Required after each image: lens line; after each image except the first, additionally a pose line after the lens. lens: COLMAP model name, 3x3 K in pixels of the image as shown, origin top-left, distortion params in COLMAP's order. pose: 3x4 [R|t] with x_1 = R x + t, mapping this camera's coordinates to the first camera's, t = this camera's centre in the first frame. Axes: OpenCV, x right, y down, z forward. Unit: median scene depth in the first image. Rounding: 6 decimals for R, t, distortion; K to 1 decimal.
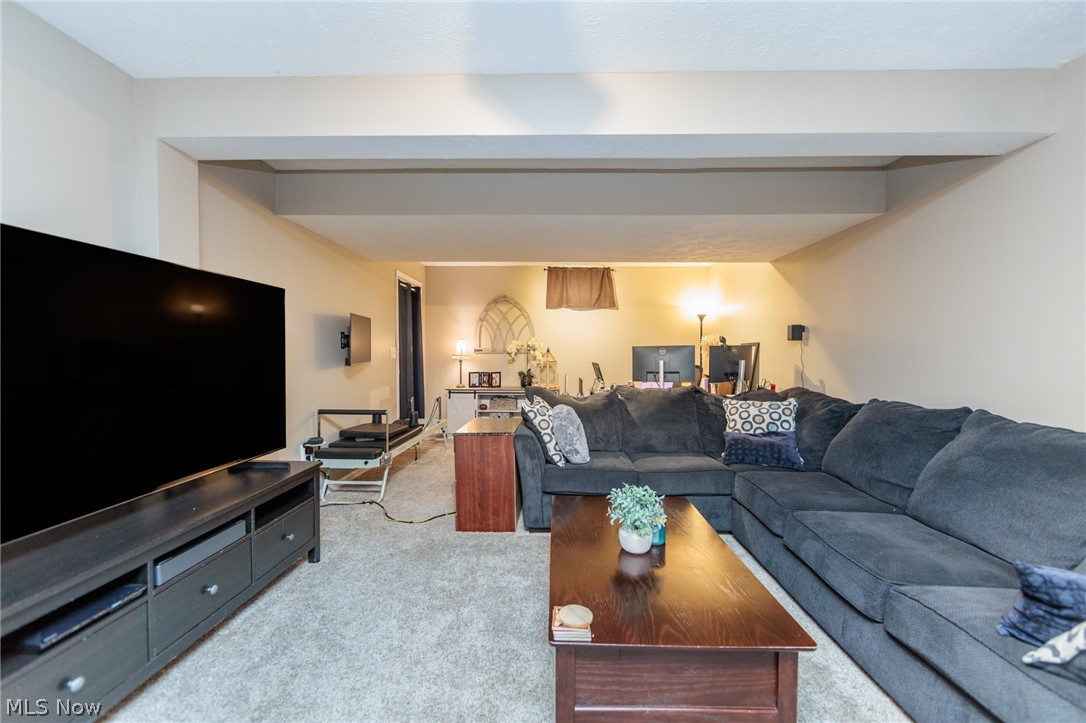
lens RADIAL K [[426.1, 0, 549.0], [0, 426.1, 359.3], [0, 0, 1]] dist [-0.003221, -0.000181]
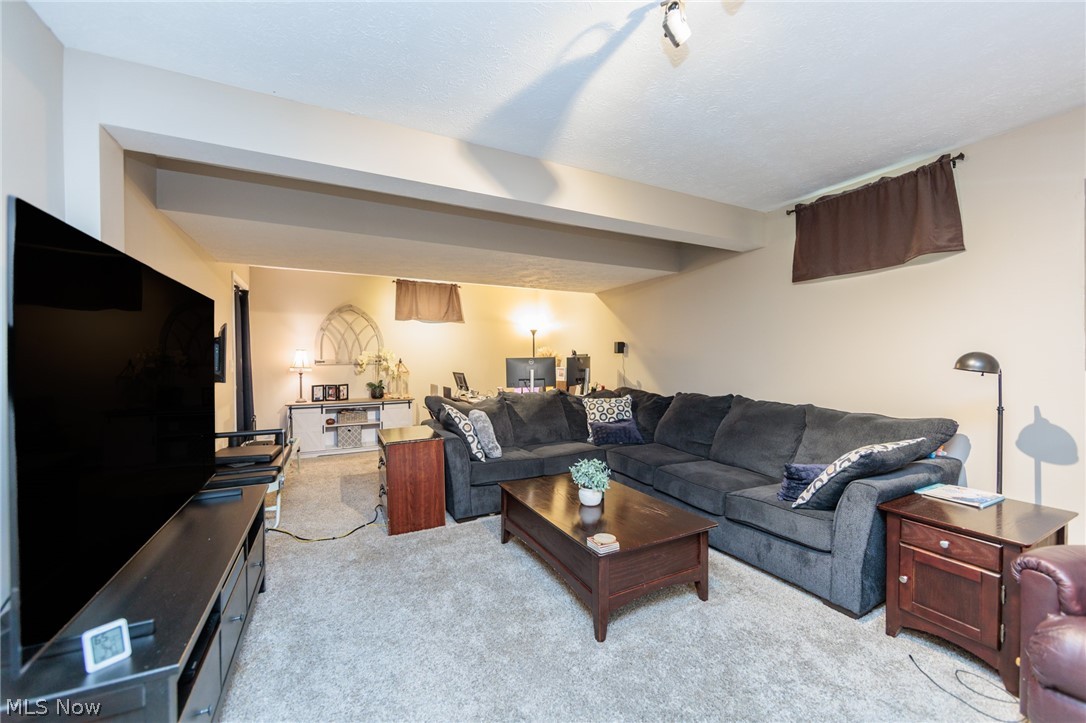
lens RADIAL K [[424.0, 0, 545.1], [0, 424.0, 360.5], [0, 0, 1]] dist [-0.002741, -0.000160]
pose [[0.877089, -0.009451, 0.480235, -0.344293], [0.015929, 0.999829, -0.009415, -0.013989], [-0.480064, 0.015907, 0.877089, -0.104086]]
